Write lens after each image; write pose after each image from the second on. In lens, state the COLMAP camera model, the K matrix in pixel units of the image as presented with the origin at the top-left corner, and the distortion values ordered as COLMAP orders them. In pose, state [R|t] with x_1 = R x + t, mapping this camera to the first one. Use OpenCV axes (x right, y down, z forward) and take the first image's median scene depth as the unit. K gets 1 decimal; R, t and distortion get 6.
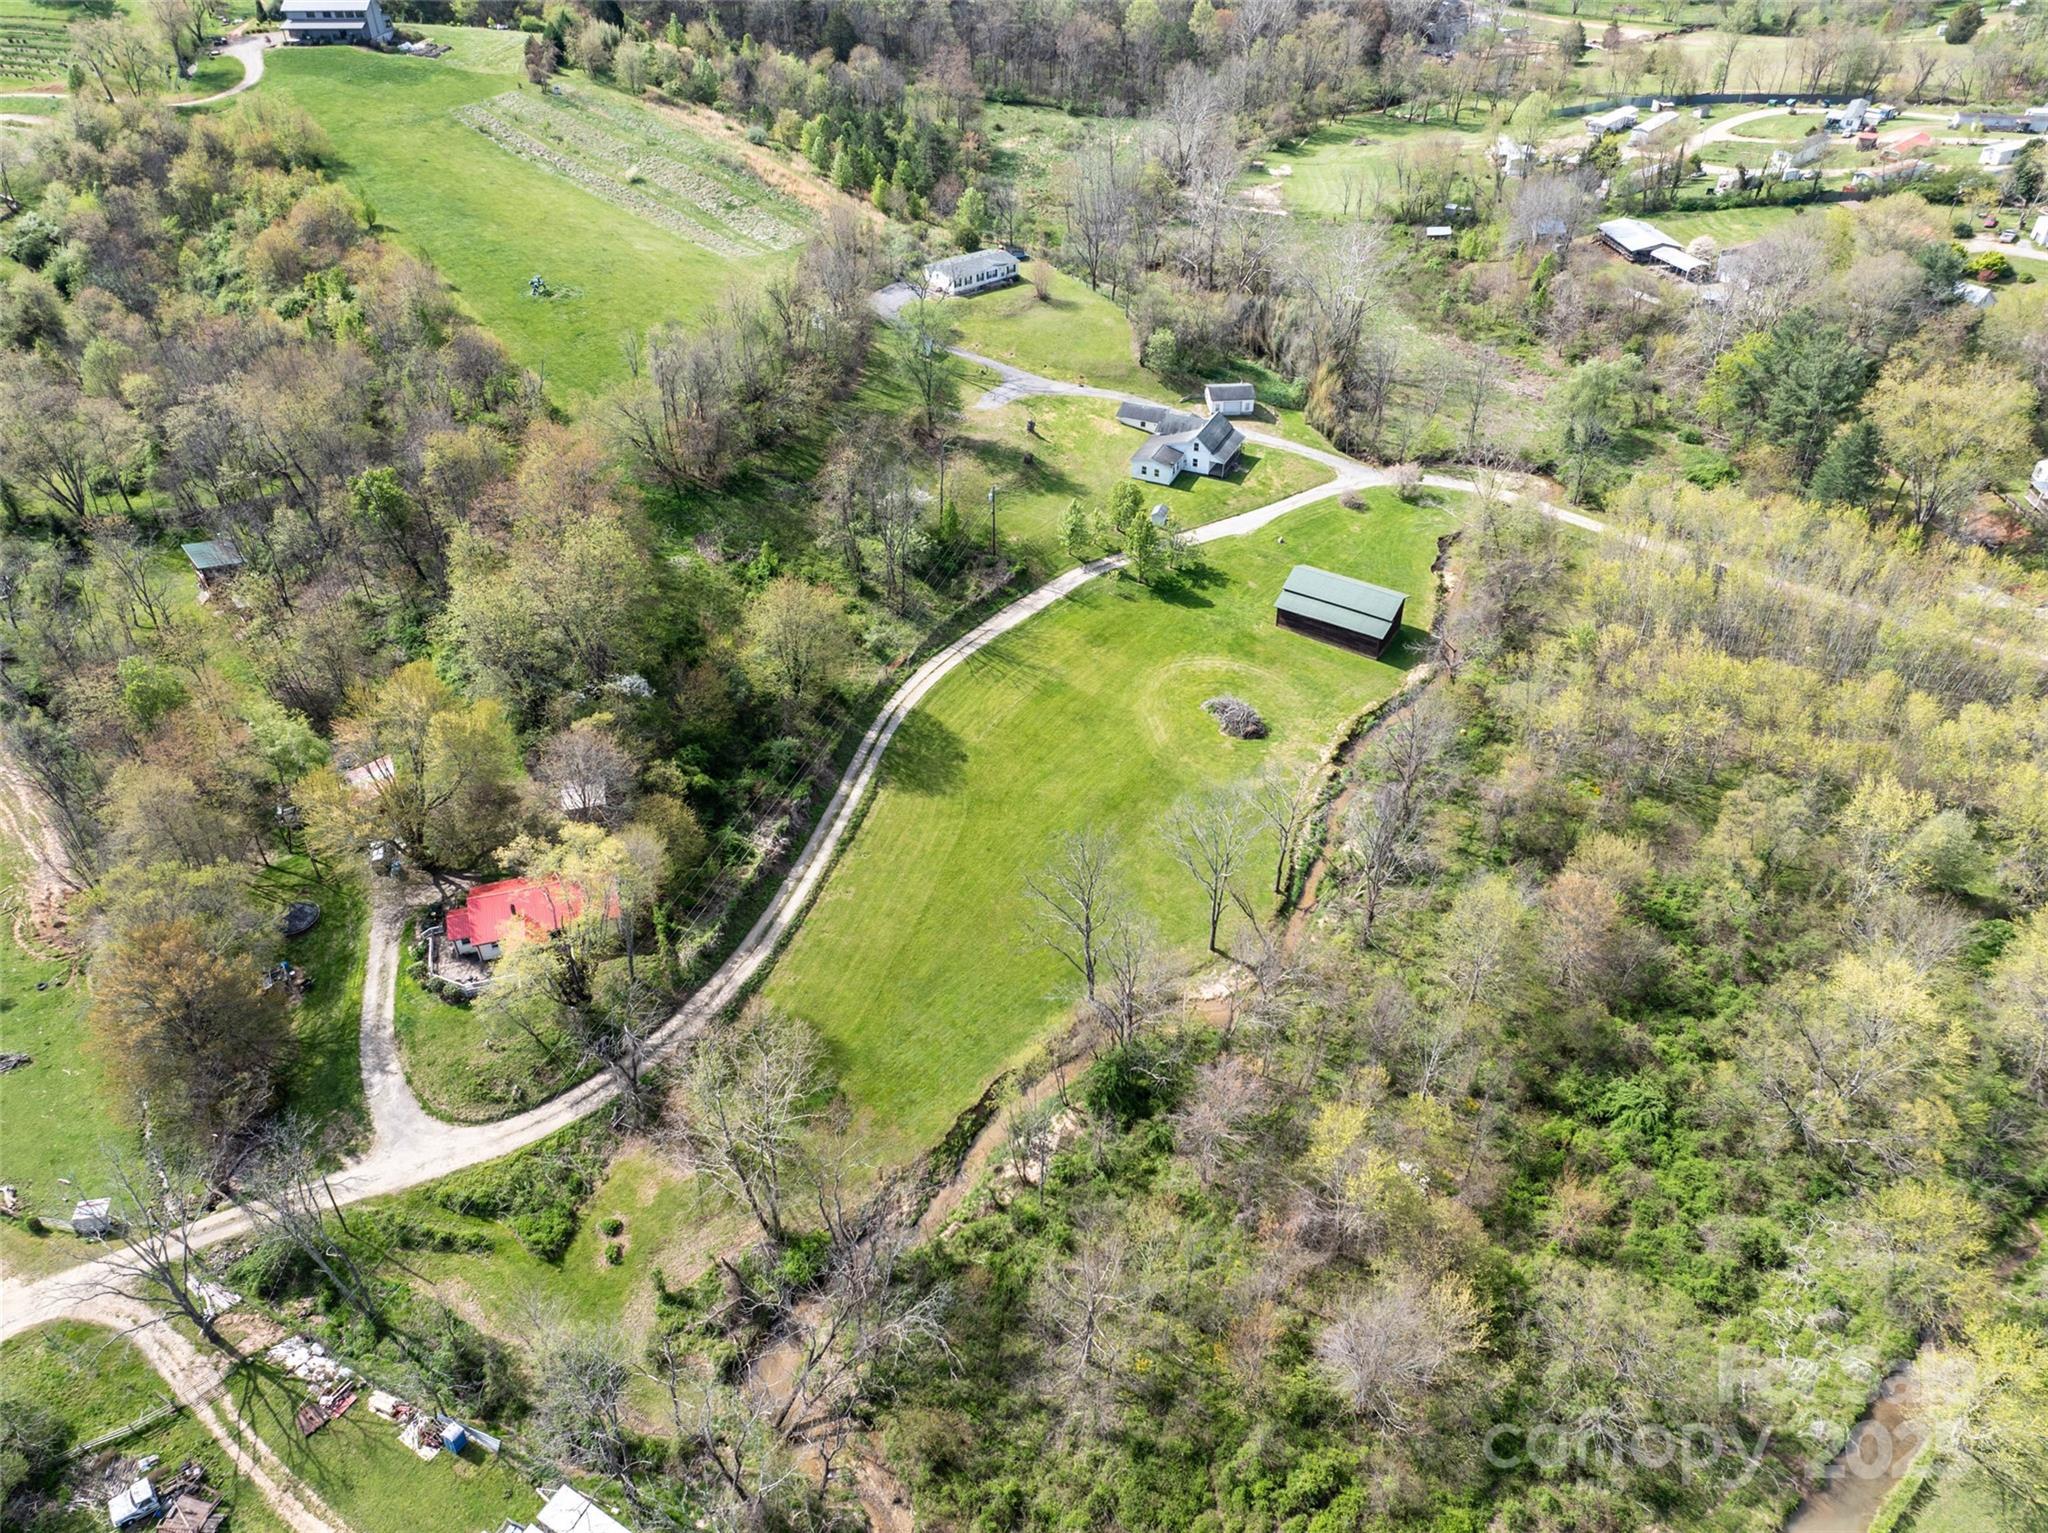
lens RADIAL K [[1451.6, 0, 1024.0], [0, 1451.6, 766.5], [0, 0, 1]] dist [-0.034835, 0.004044]
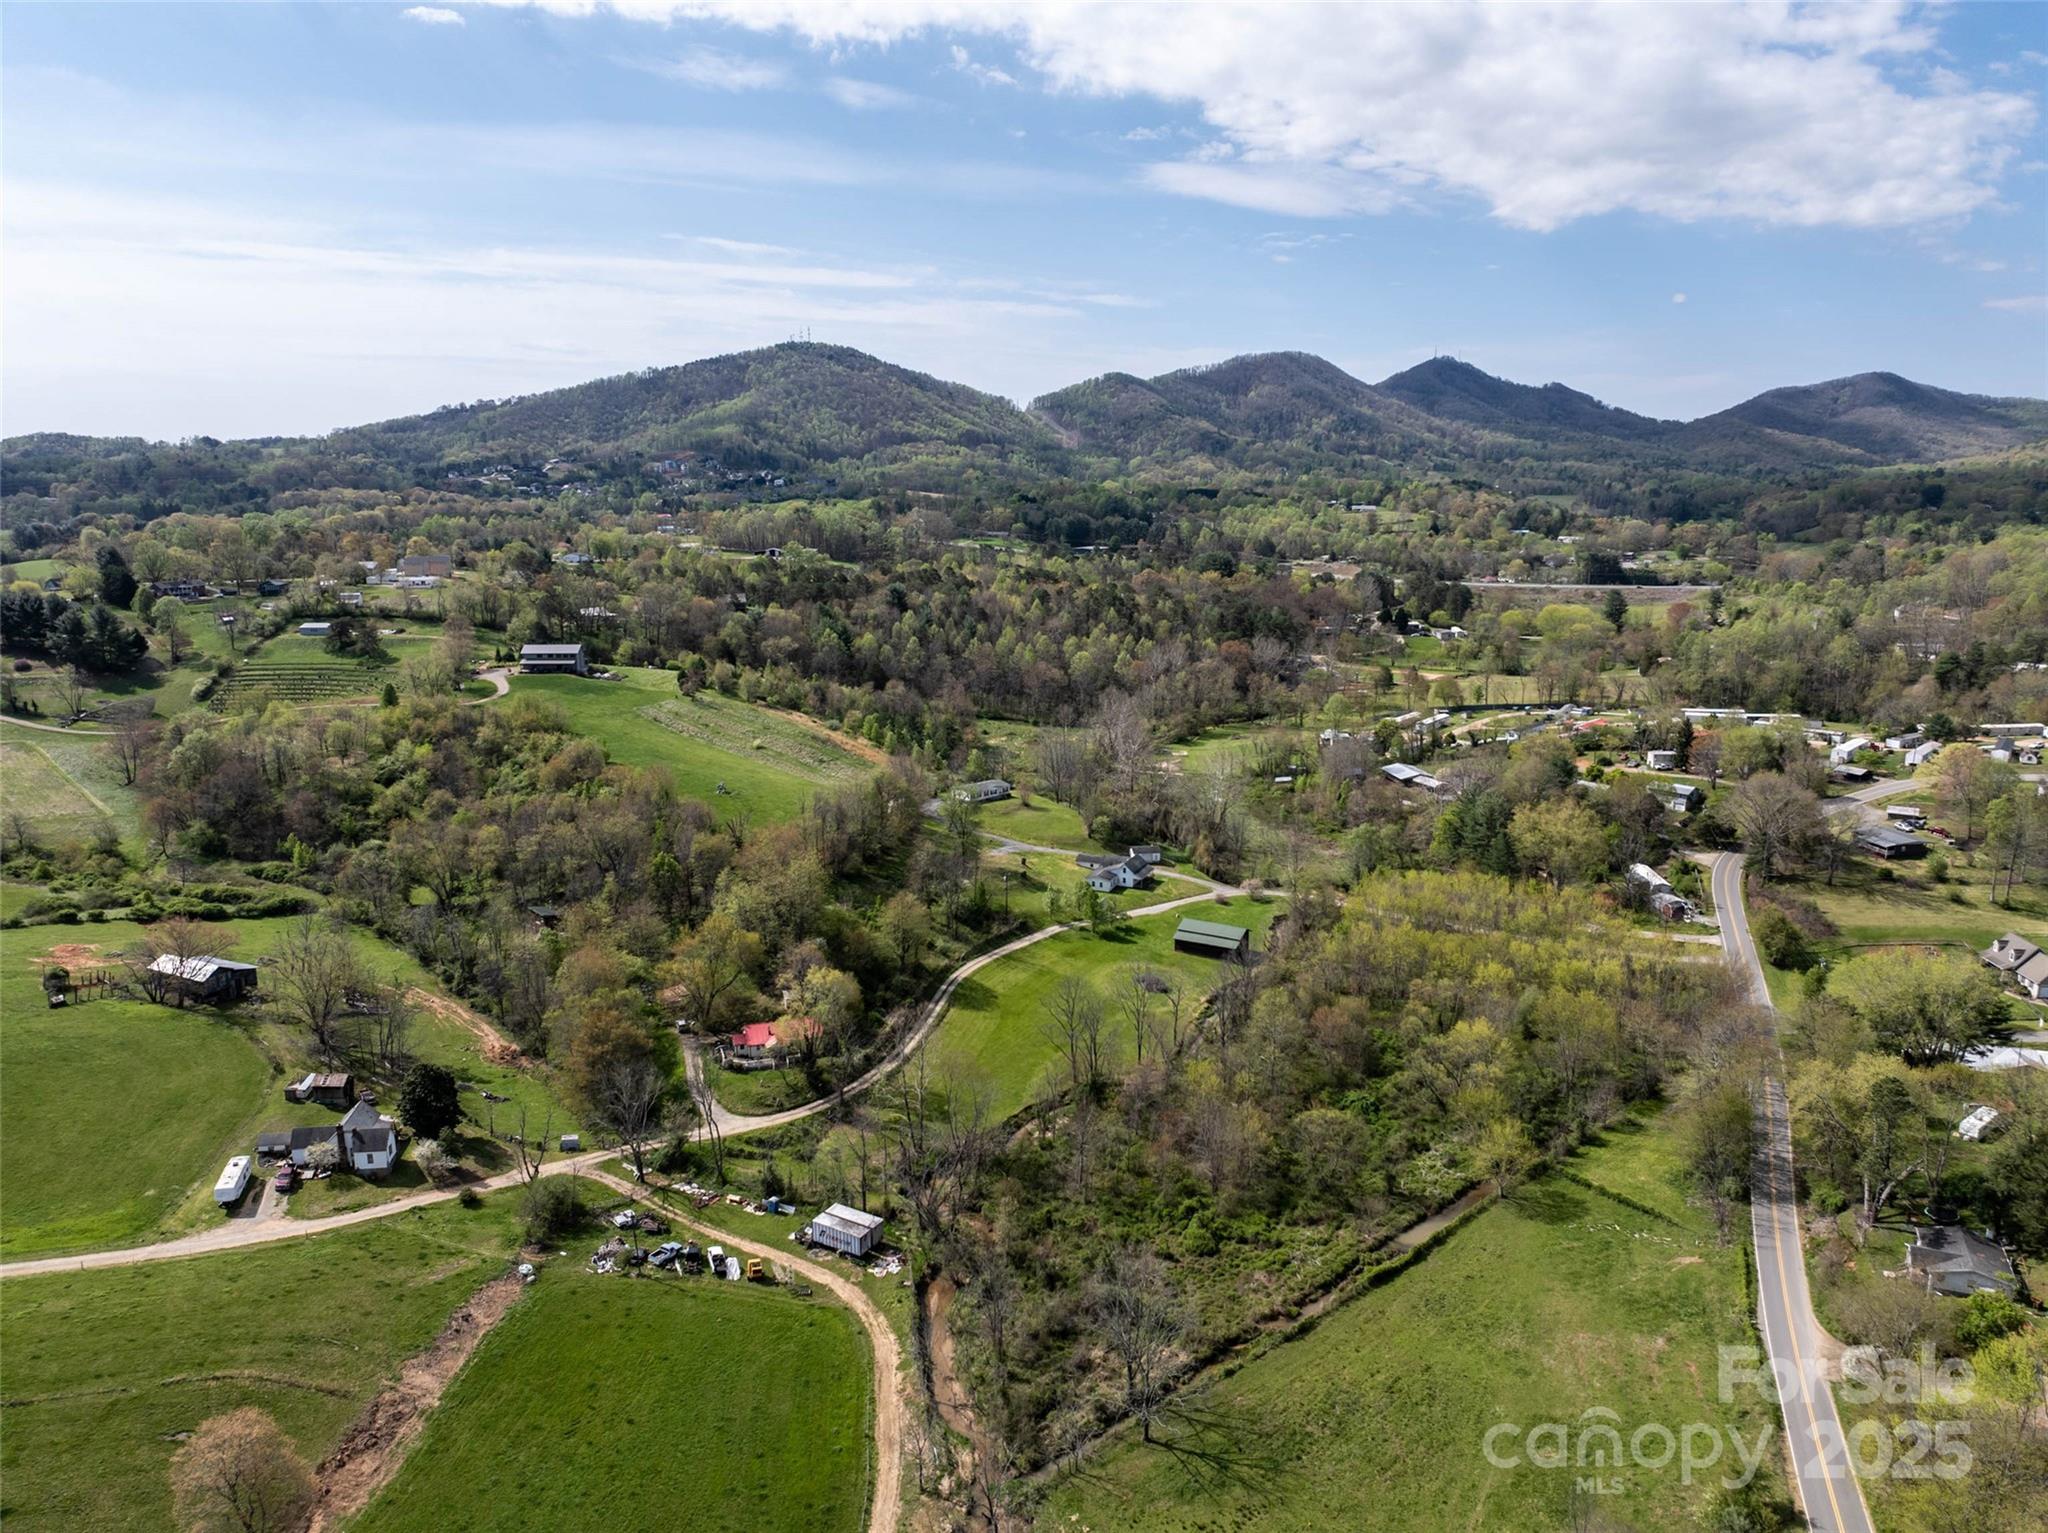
lens RADIAL K [[1451.6, 0, 1024.0], [0, 1451.6, 766.5], [0, 0, 1]] dist [-0.034835, 0.004044]
pose [[0.999422, -0.009257, 0.032703, -0.045436], [0.022305, 0.904658, -0.425554, 0.351895], [-0.025646, 0.426038, 0.904342, -0.510394]]
